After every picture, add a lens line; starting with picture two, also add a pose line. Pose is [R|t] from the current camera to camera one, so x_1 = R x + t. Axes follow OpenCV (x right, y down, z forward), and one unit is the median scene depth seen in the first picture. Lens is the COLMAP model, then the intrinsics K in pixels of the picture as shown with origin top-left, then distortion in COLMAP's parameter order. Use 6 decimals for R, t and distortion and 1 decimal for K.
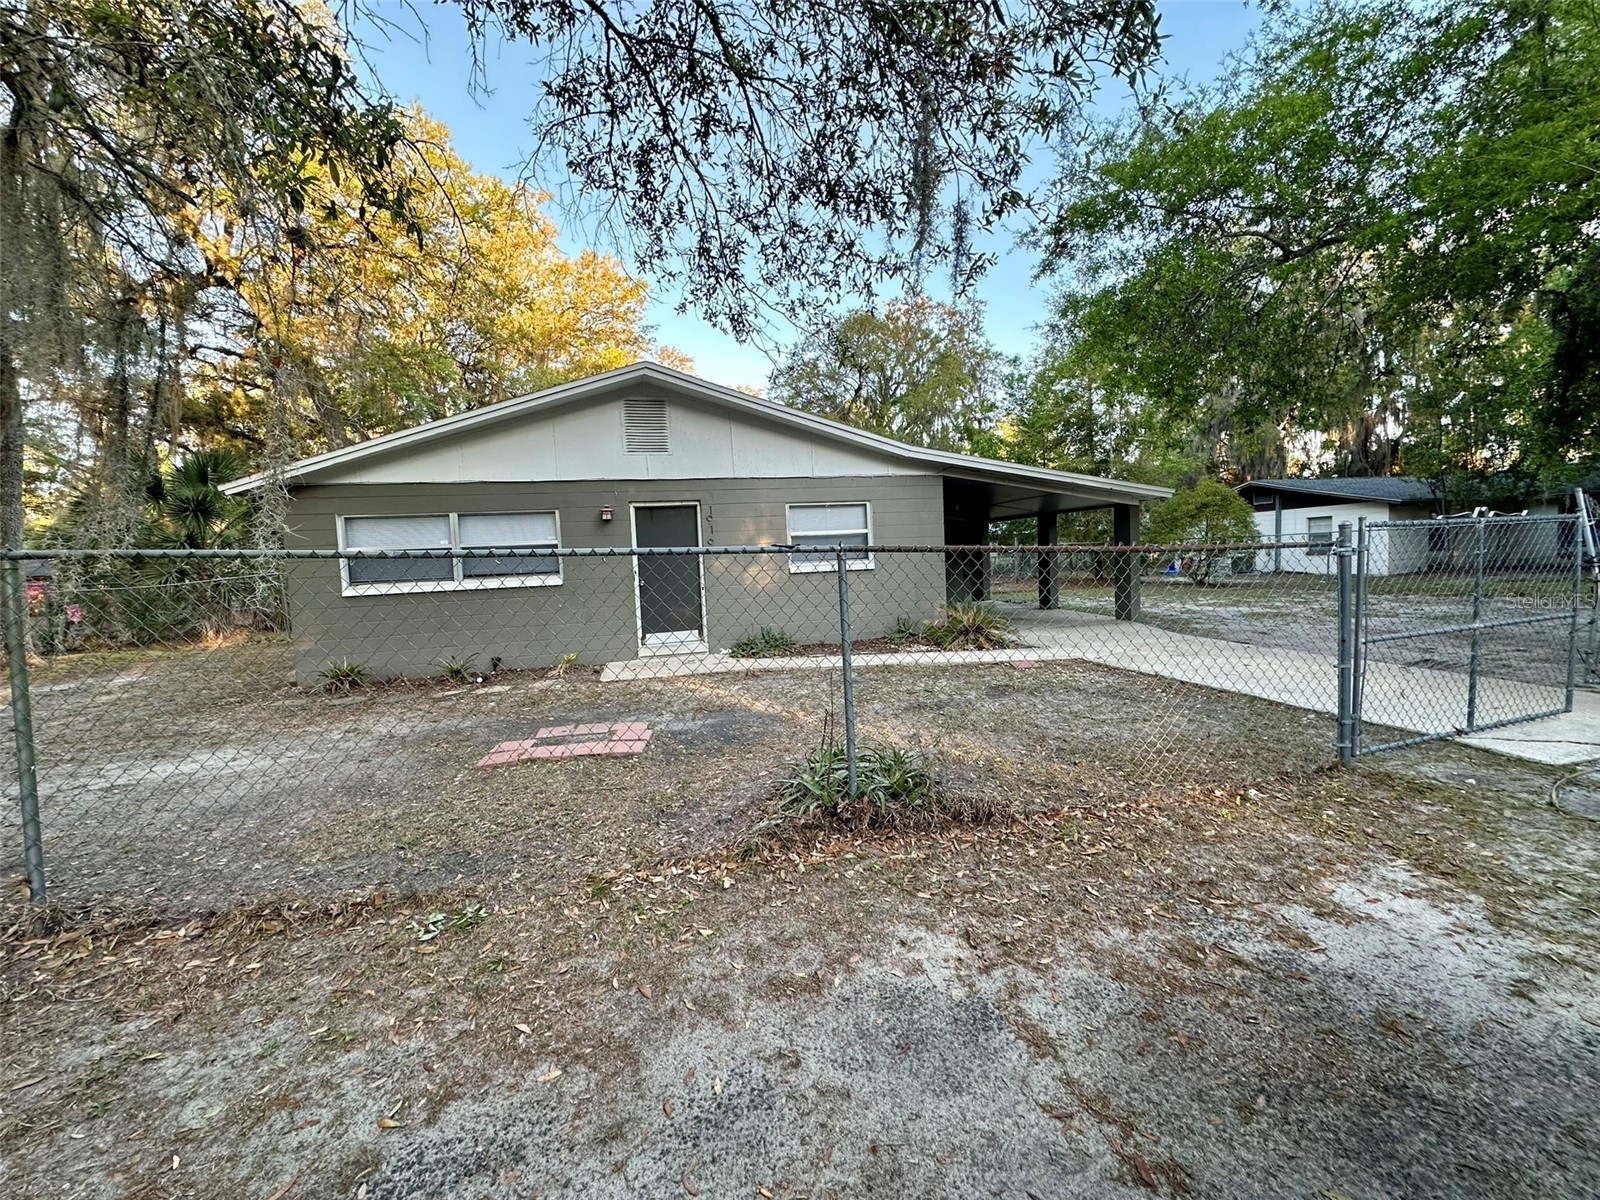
lens RADIAL K [[630.3, 0, 800.0], [0, 630.3, 600.0], [0, 0, 1]] dist [-0.000570, -0.000089]
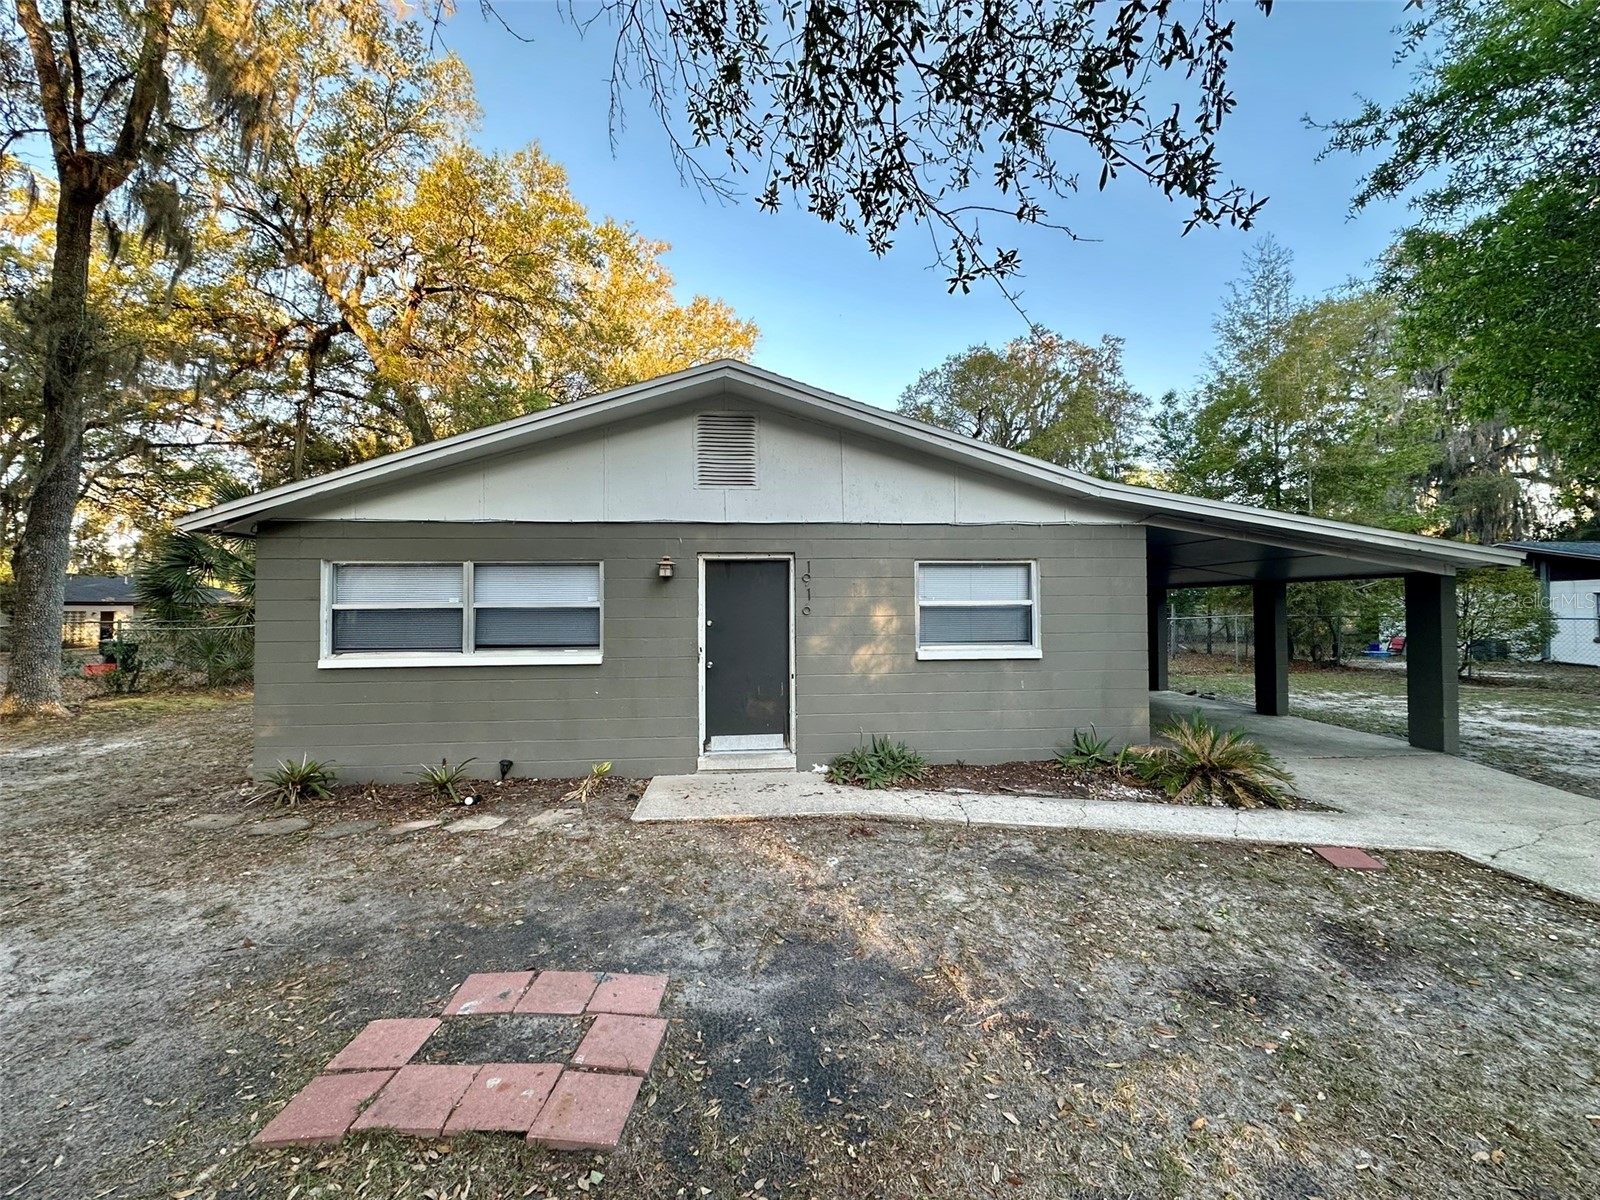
lens RADIAL K [[630.3, 0, 800.0], [0, 630.3, 600.0], [0, 0, 1]] dist [-0.000570, -0.000089]
pose [[0.987368, 0.036410, -0.154204, -0.040923], [-0.048348, 0.996056, -0.074391, -0.052722], [0.150887, 0.080906, 0.985235, 0.304365]]
